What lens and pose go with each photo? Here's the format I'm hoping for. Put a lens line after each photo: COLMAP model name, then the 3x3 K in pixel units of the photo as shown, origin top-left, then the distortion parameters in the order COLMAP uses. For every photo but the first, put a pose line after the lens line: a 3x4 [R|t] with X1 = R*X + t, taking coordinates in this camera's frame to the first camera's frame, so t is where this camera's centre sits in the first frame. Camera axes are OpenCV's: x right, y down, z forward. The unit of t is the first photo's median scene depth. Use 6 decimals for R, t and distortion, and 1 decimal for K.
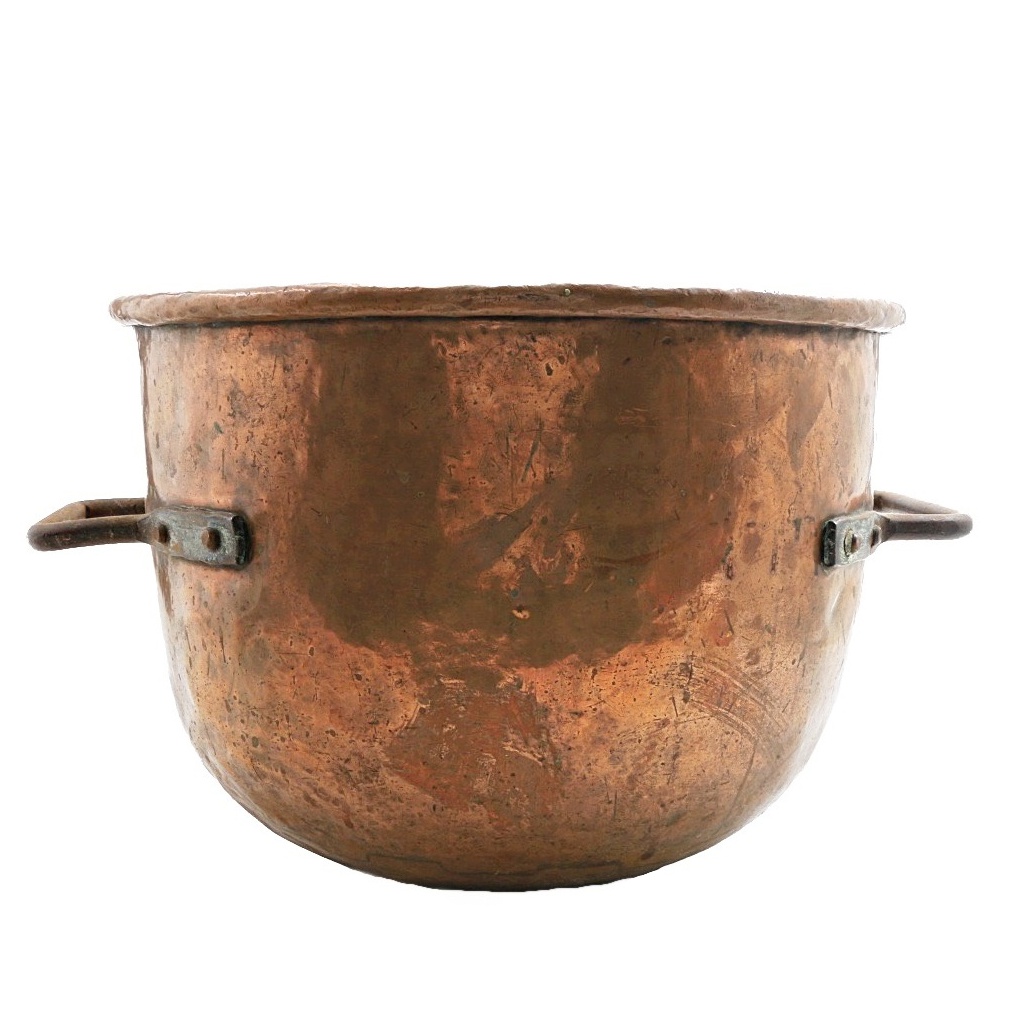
lens RADIAL K [[1621.7, 0, 511.6], [0, 1621.7, 519.6], [0, 0, 1]] dist [-0.104481, 0.000000]
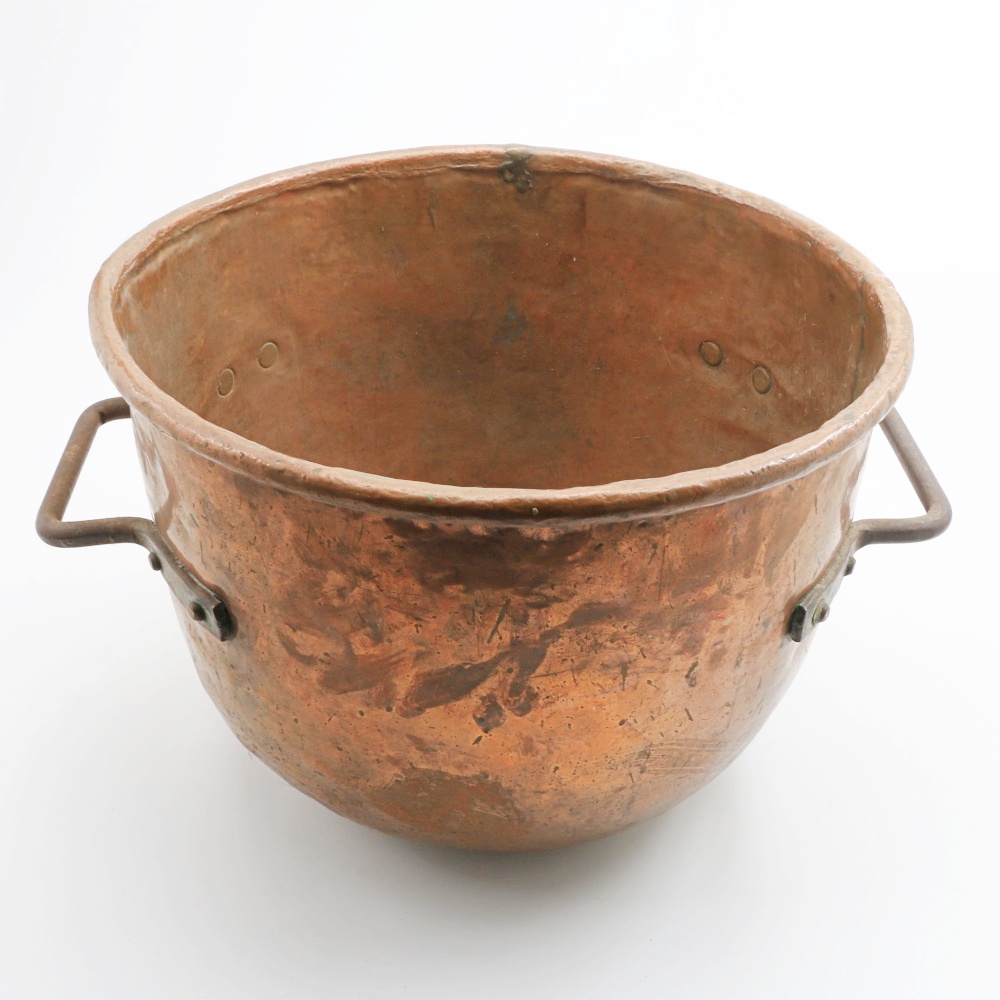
lens RADIAL K [[1362.1, 0, 501.8], [0, 1362.1, 497.5], [0, 0, 1]] dist [-0.188366, 0.000000]
pose [[0.998259, 0.042844, -0.040537, 0.043089], [-0.019738, 0.890314, 0.454919, -0.464390], [0.055581, -0.453327, 0.889610, 0.280040]]
